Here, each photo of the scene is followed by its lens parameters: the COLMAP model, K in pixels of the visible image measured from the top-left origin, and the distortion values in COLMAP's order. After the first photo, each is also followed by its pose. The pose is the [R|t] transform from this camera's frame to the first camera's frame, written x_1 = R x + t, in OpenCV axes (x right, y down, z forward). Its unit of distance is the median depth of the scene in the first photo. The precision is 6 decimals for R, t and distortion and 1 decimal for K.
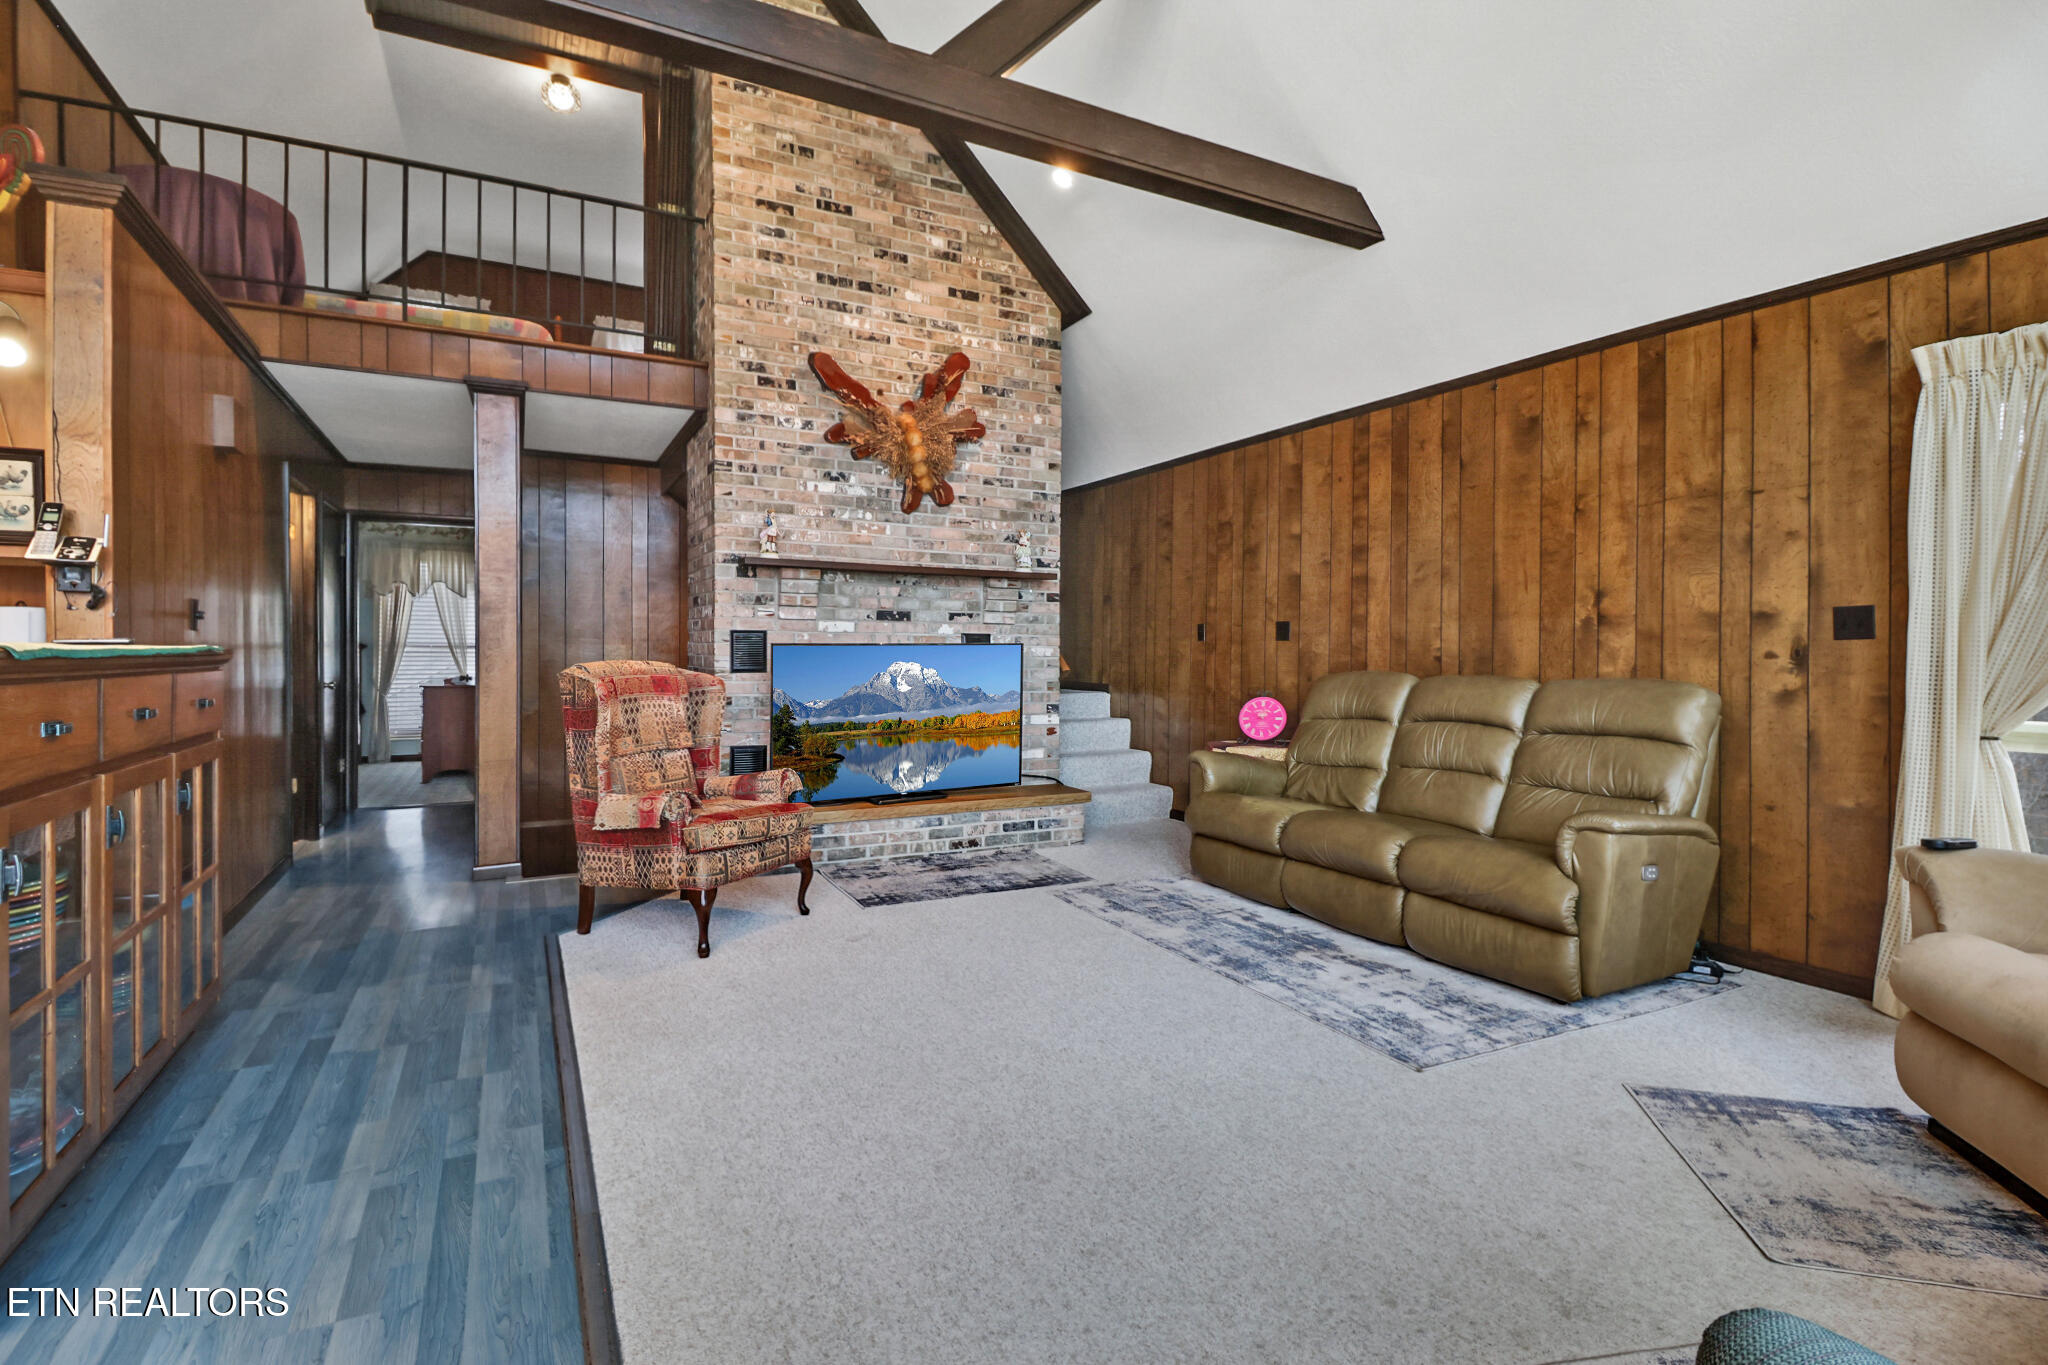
lens RADIAL K [[958.1, 0, 1018.4], [0, 958.1, 679.7], [0, 0, 1]] dist [-0.011709, -0.004358]
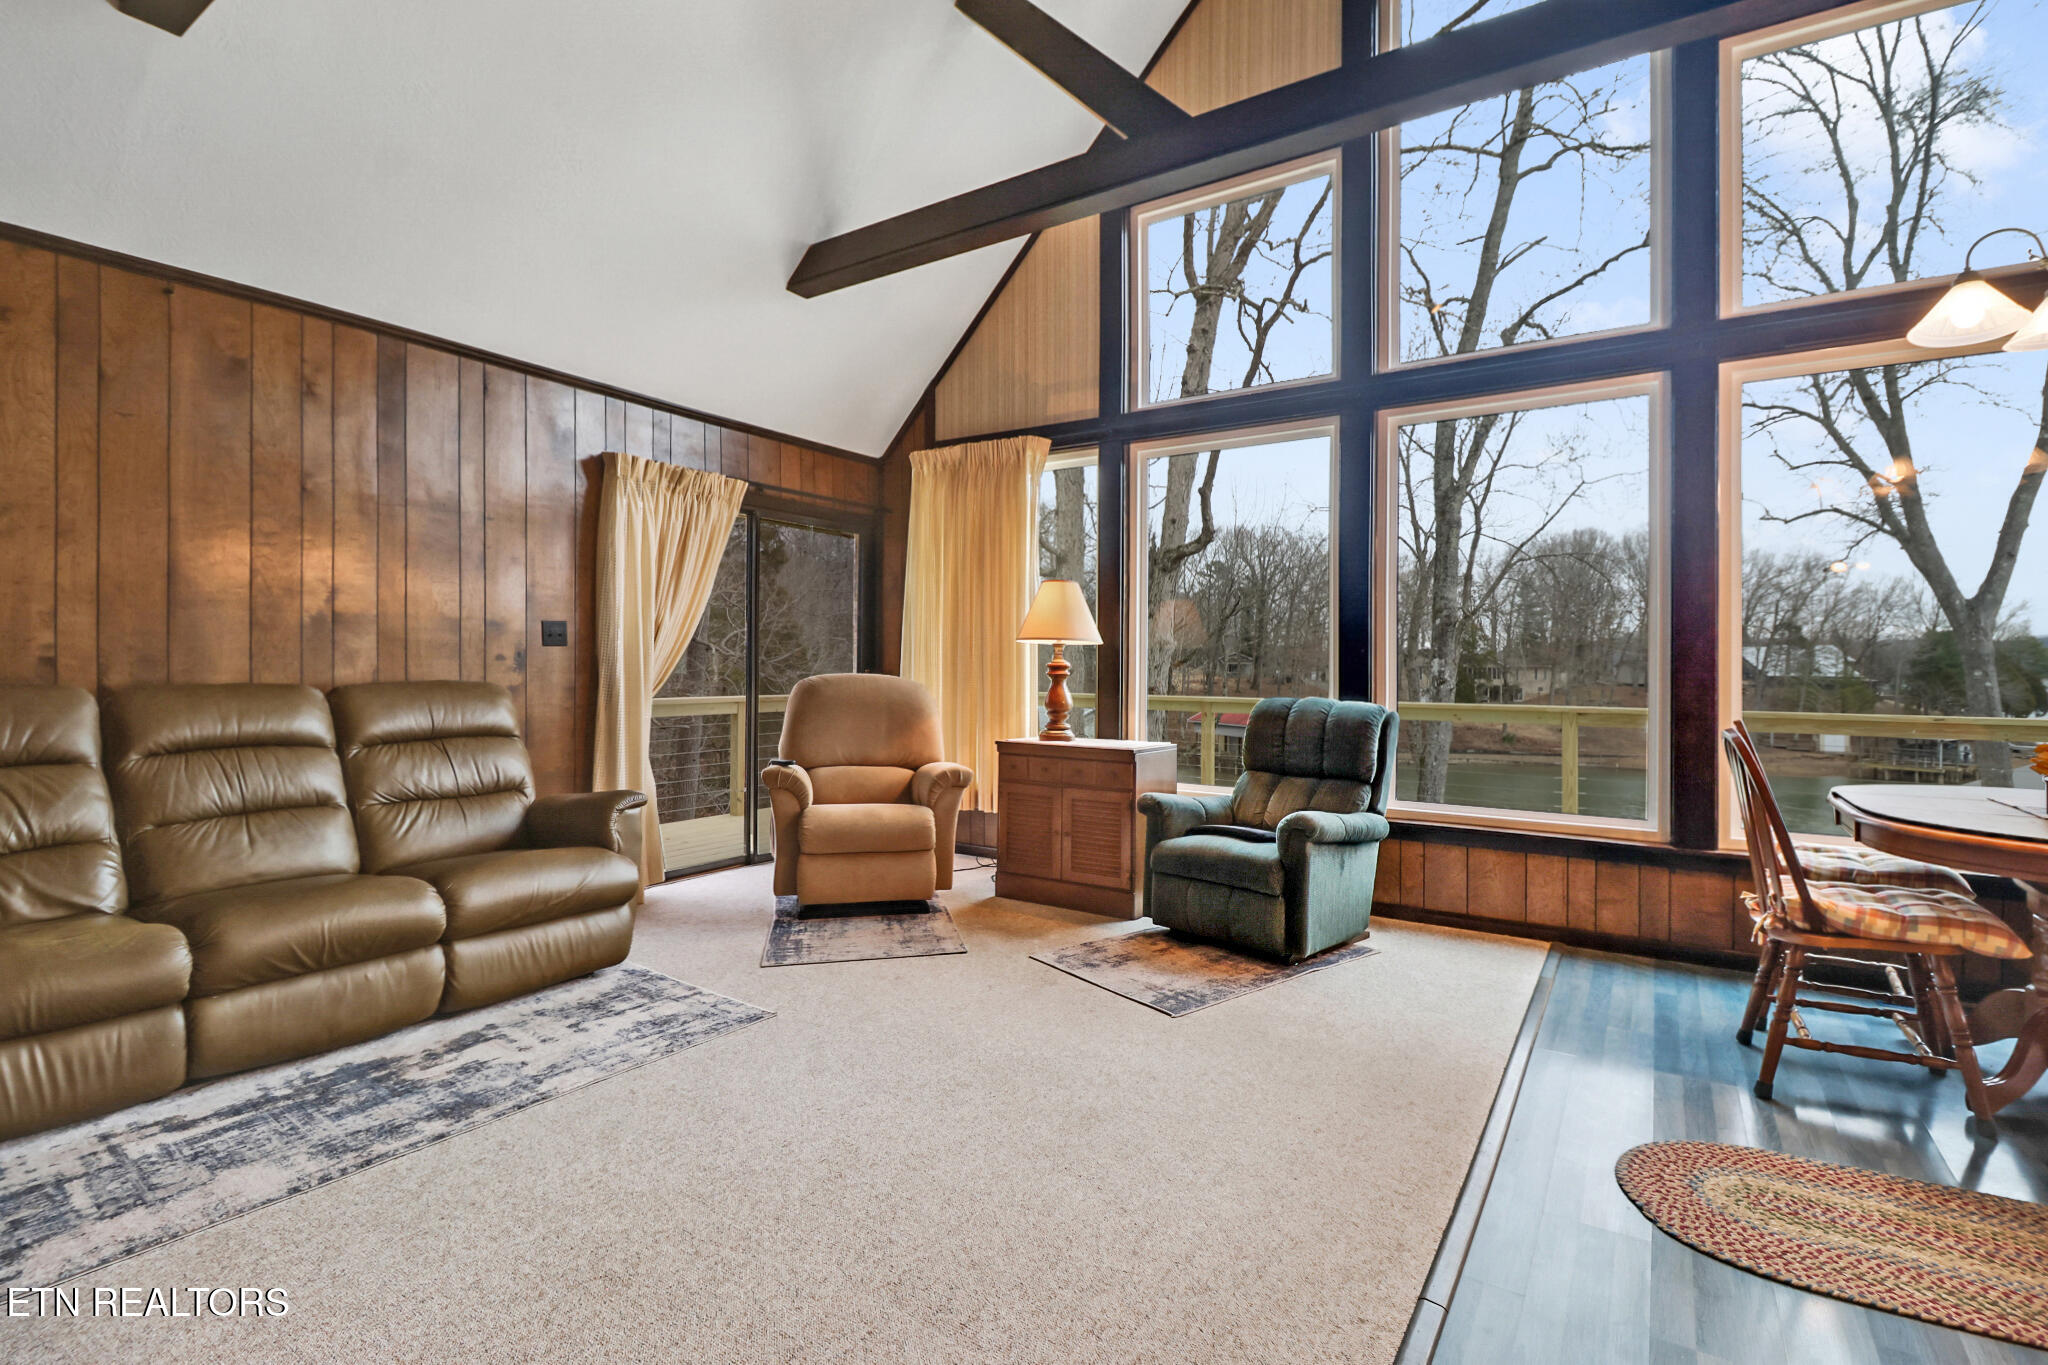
lens RADIAL K [[958.1, 0, 1019.9], [0, 958.1, 657.2], [0, 0, 1]] dist [-0.011709, -0.004358]
pose [[-0.480913, 0.003261, 0.876762, -0.556970], [0.022307, 0.999715, 0.008517, -0.020536], [-0.876484, 0.023654, -0.480849, 0.968366]]
